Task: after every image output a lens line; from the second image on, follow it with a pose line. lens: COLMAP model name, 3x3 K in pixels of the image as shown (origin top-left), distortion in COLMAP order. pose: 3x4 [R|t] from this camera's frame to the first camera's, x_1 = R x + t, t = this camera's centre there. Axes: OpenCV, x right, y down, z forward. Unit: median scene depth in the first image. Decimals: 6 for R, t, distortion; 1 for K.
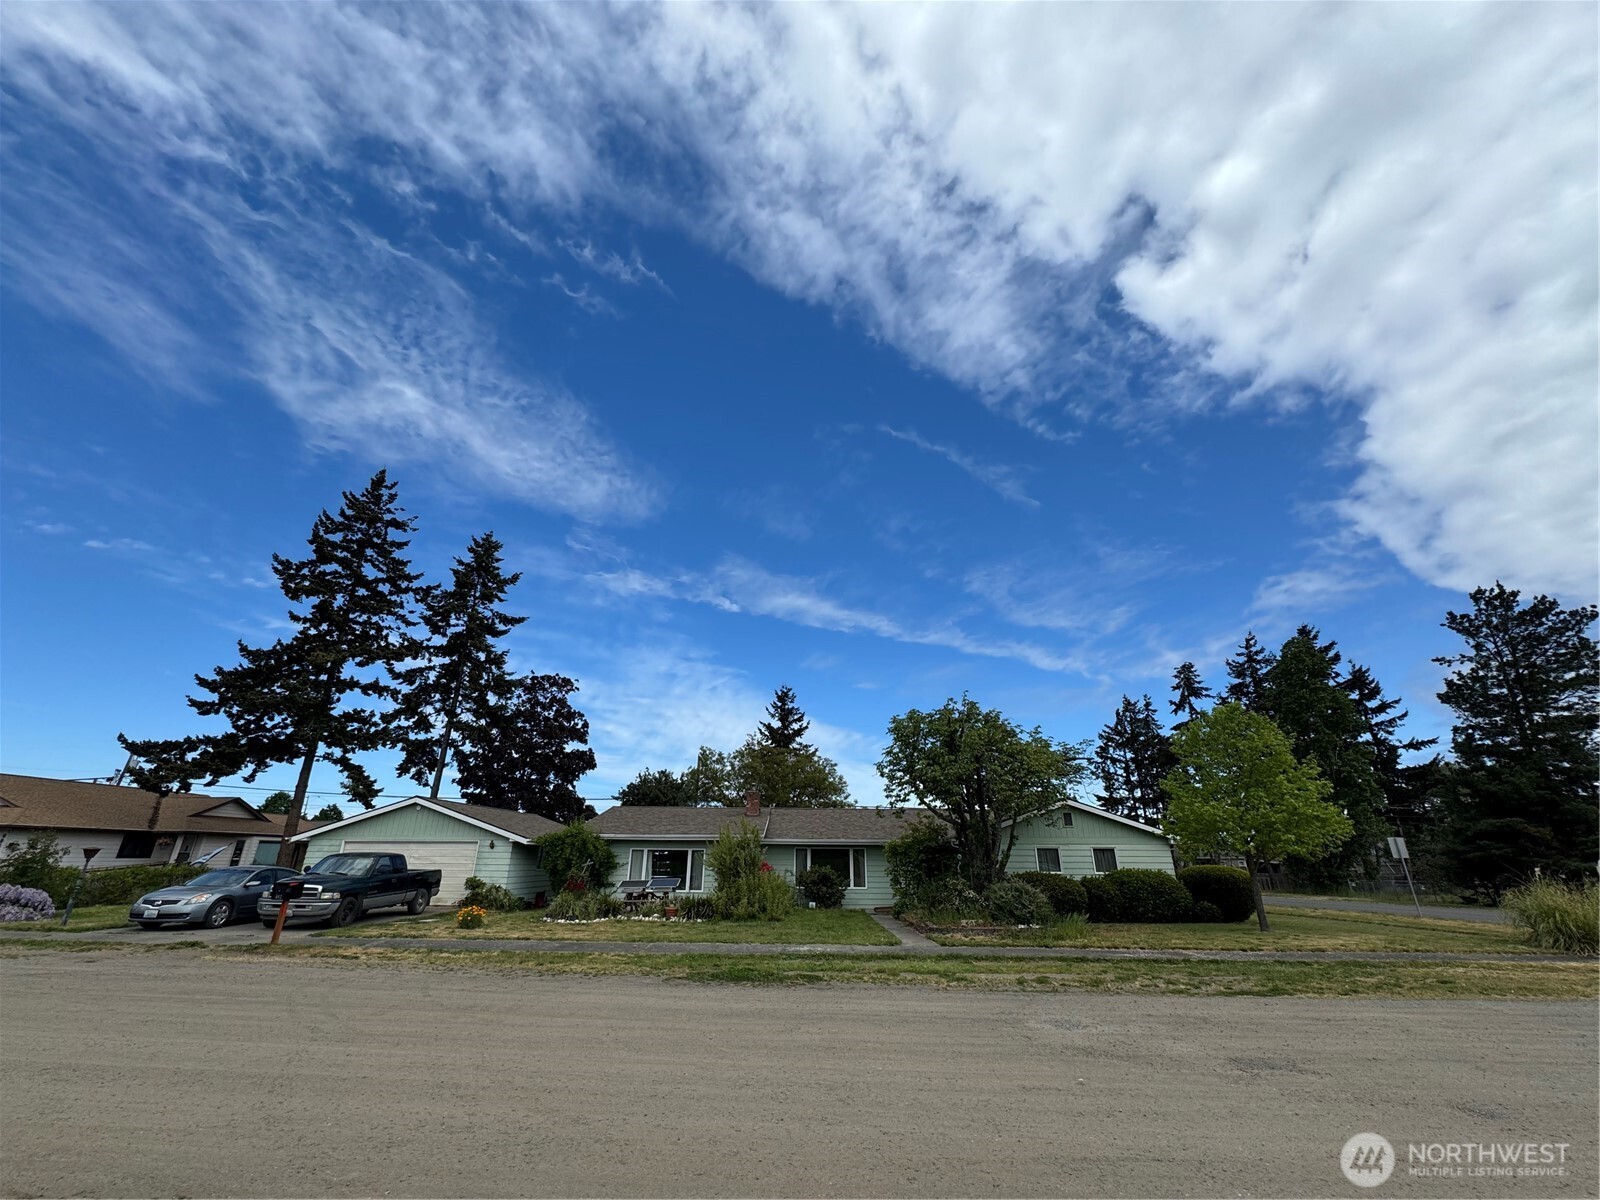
lens RADIAL K [[634.7, 0, 804.1], [0, 634.7, 600.0], [0, 0, 1]] dist [-0.006601, 0.000410]
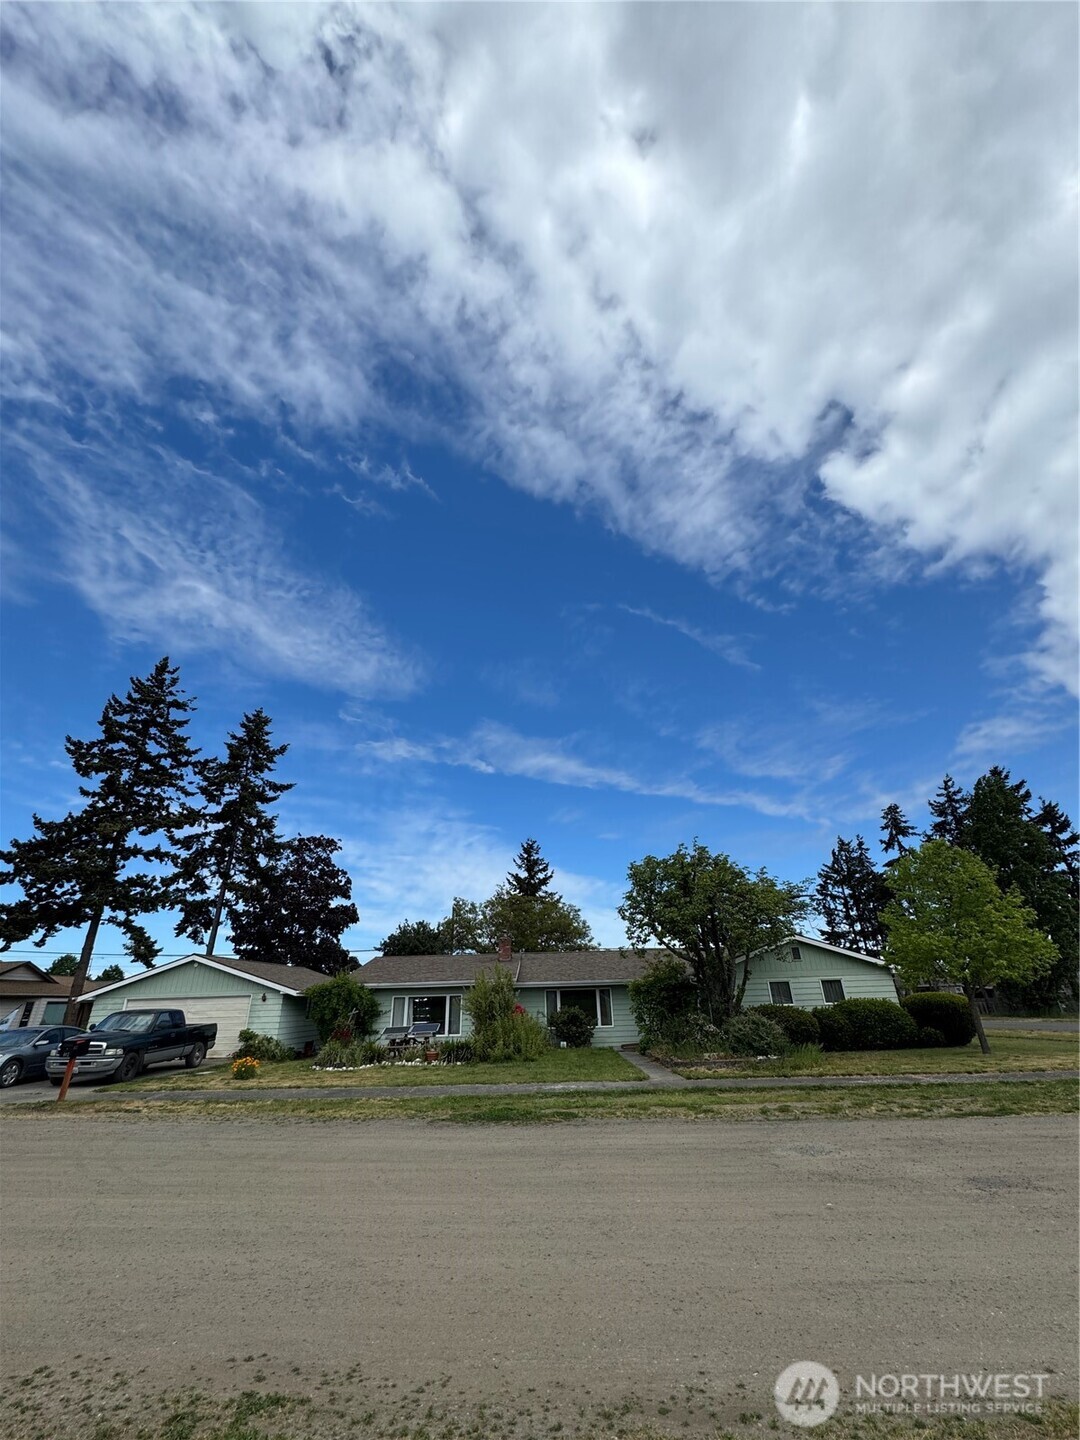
lens RADIAL K [[571.2, 0, 544.5], [0, 571.2, 720.2], [0, 0, 1]] dist [-0.006601, 0.000410]
pose [[0.999366, -0.035415, 0.003569, -0.006141], [0.035578, 0.996945, -0.069536, 0.000022], [-0.001096, 0.069619, 0.997573, -0.001766]]
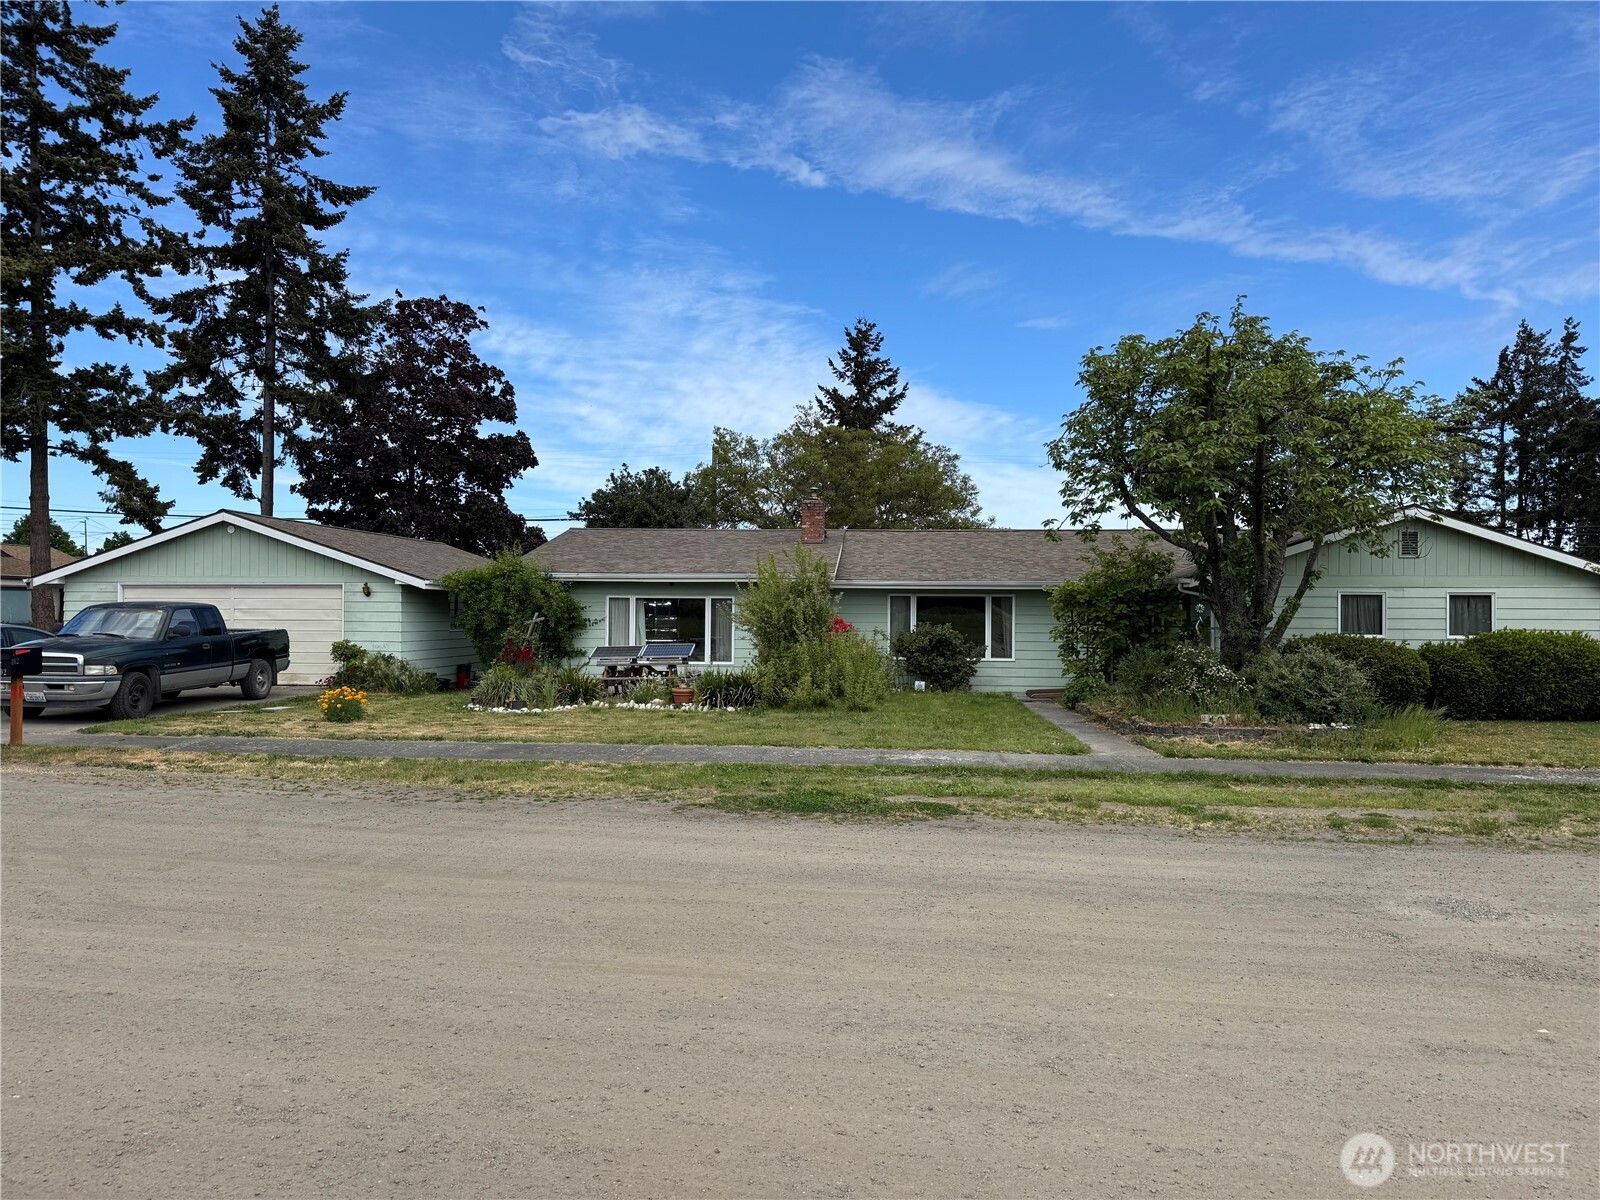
lens RADIAL K [[1120.0, 0, 826.7], [0, 1120.0, 608.8], [0, 0, 1]] dist [-0.003810, -0.008237]
pose [[0.998191, 0.000920, -0.060121, -0.026693], [0.021578, 0.927801, 0.372452, 0.067245], [0.056123, -0.373075, 0.926102, 0.152373]]
